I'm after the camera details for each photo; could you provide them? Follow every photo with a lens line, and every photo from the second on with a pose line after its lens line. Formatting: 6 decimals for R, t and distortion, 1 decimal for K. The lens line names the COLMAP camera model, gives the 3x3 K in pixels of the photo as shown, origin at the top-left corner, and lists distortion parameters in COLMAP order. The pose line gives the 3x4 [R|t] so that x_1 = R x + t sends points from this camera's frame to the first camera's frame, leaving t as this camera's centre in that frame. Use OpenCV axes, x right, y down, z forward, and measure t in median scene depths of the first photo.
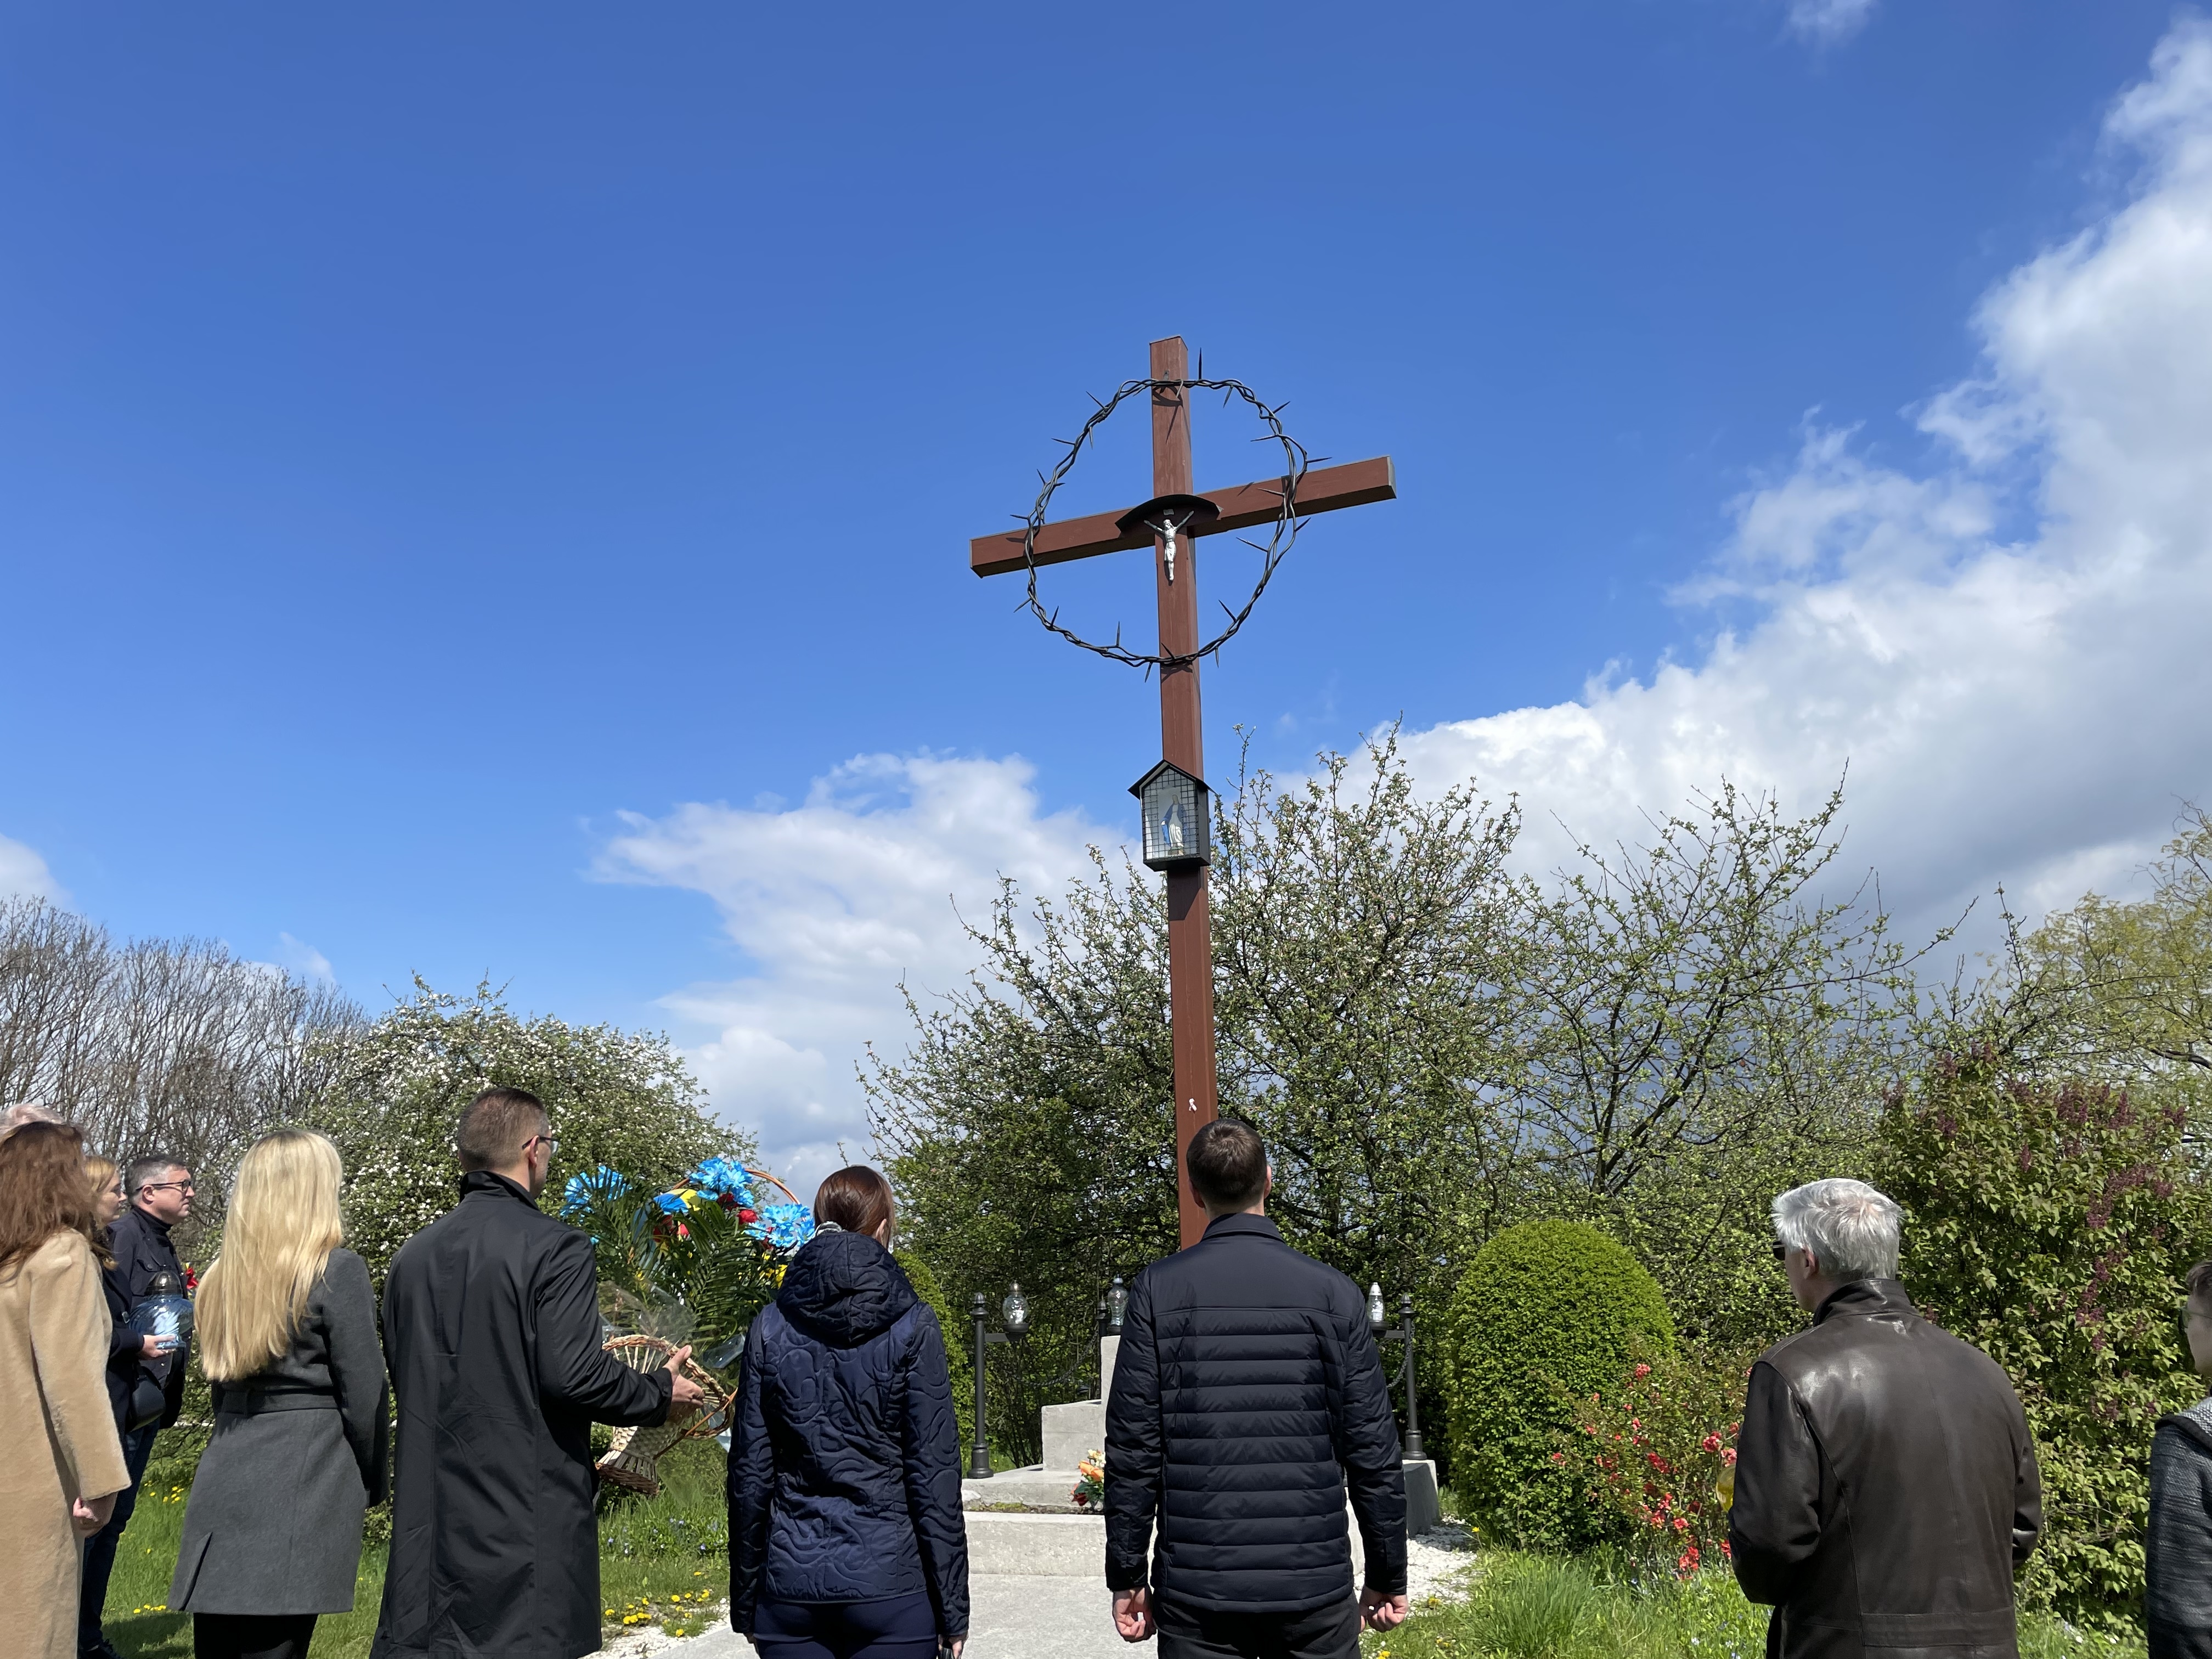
lens RADIAL K [[1663.2, 0, 1098.1], [0, 1663.2, 837.1], [0, 0, 1]] dist [0.098112, -0.135569]
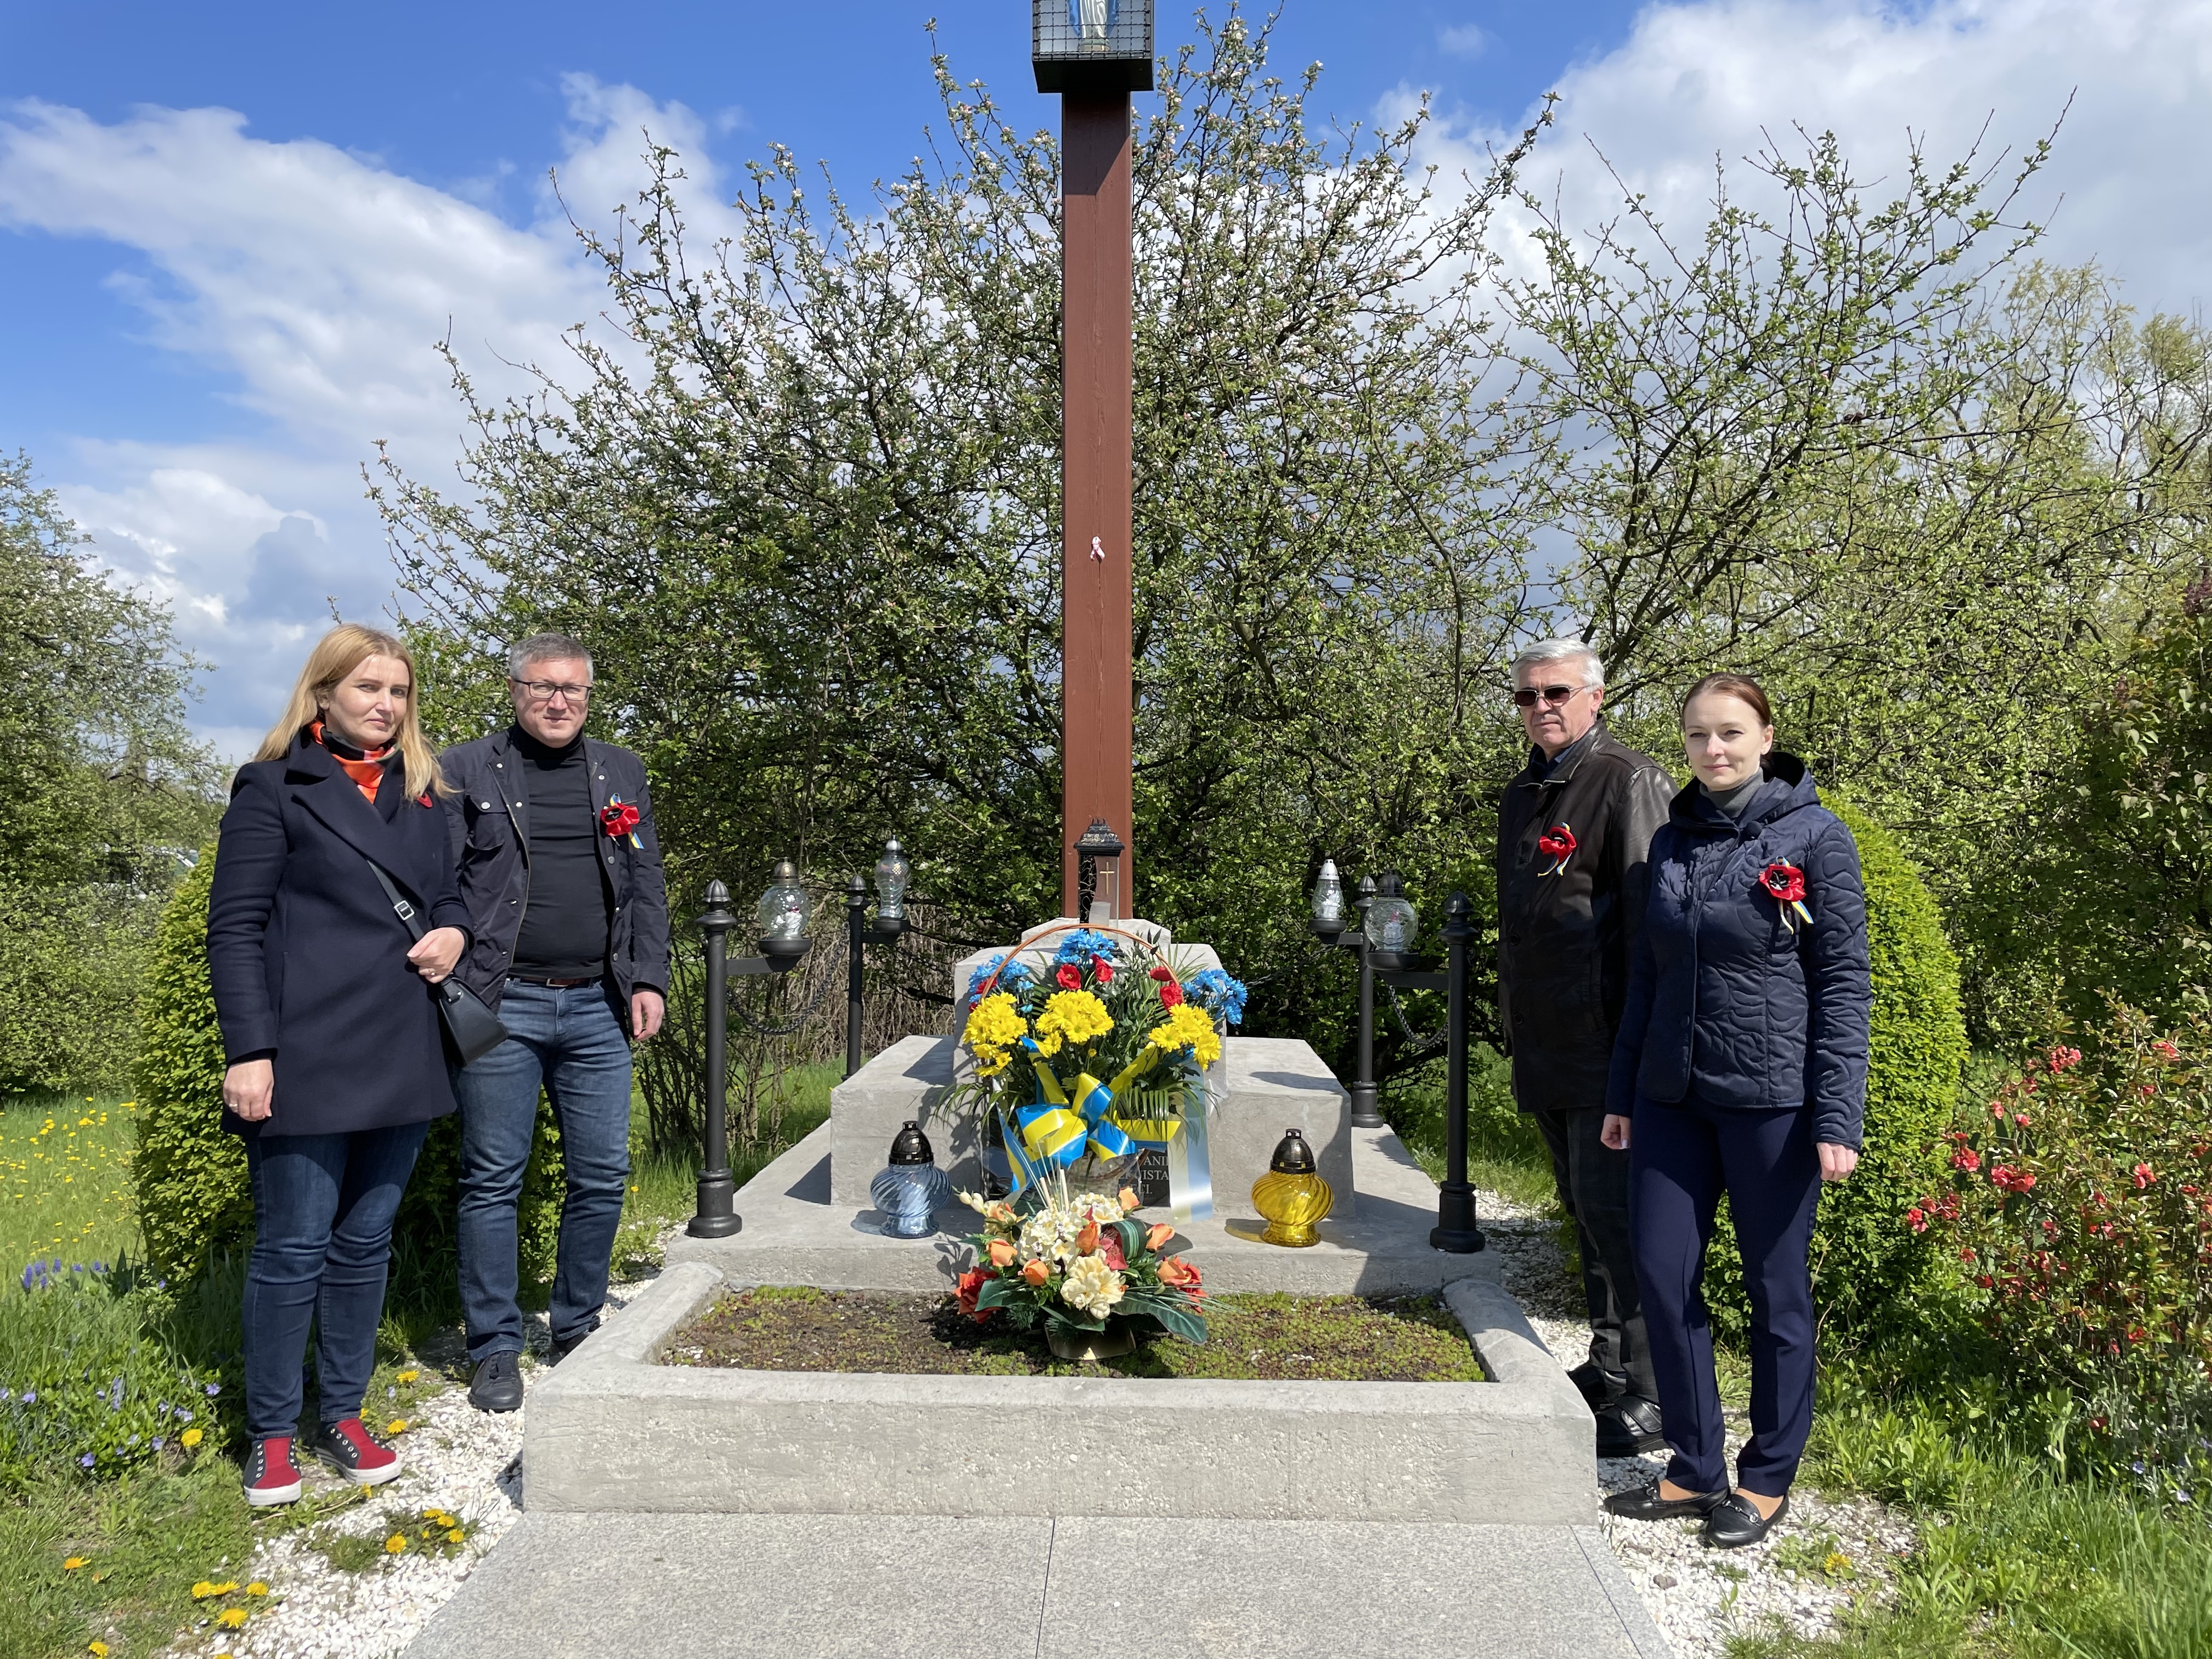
lens RADIAL K [[1647.8, 0, 1107.0], [0, 1647.8, 801.9], [0, 0, 1]] dist [0.091075, -0.112930]
pose [[0.950663, 0.029157, 0.308852, -0.095390], [-0.107108, 0.965202, 0.238564, 0.103358], [-0.291148, -0.259875, 0.920705, 0.445711]]
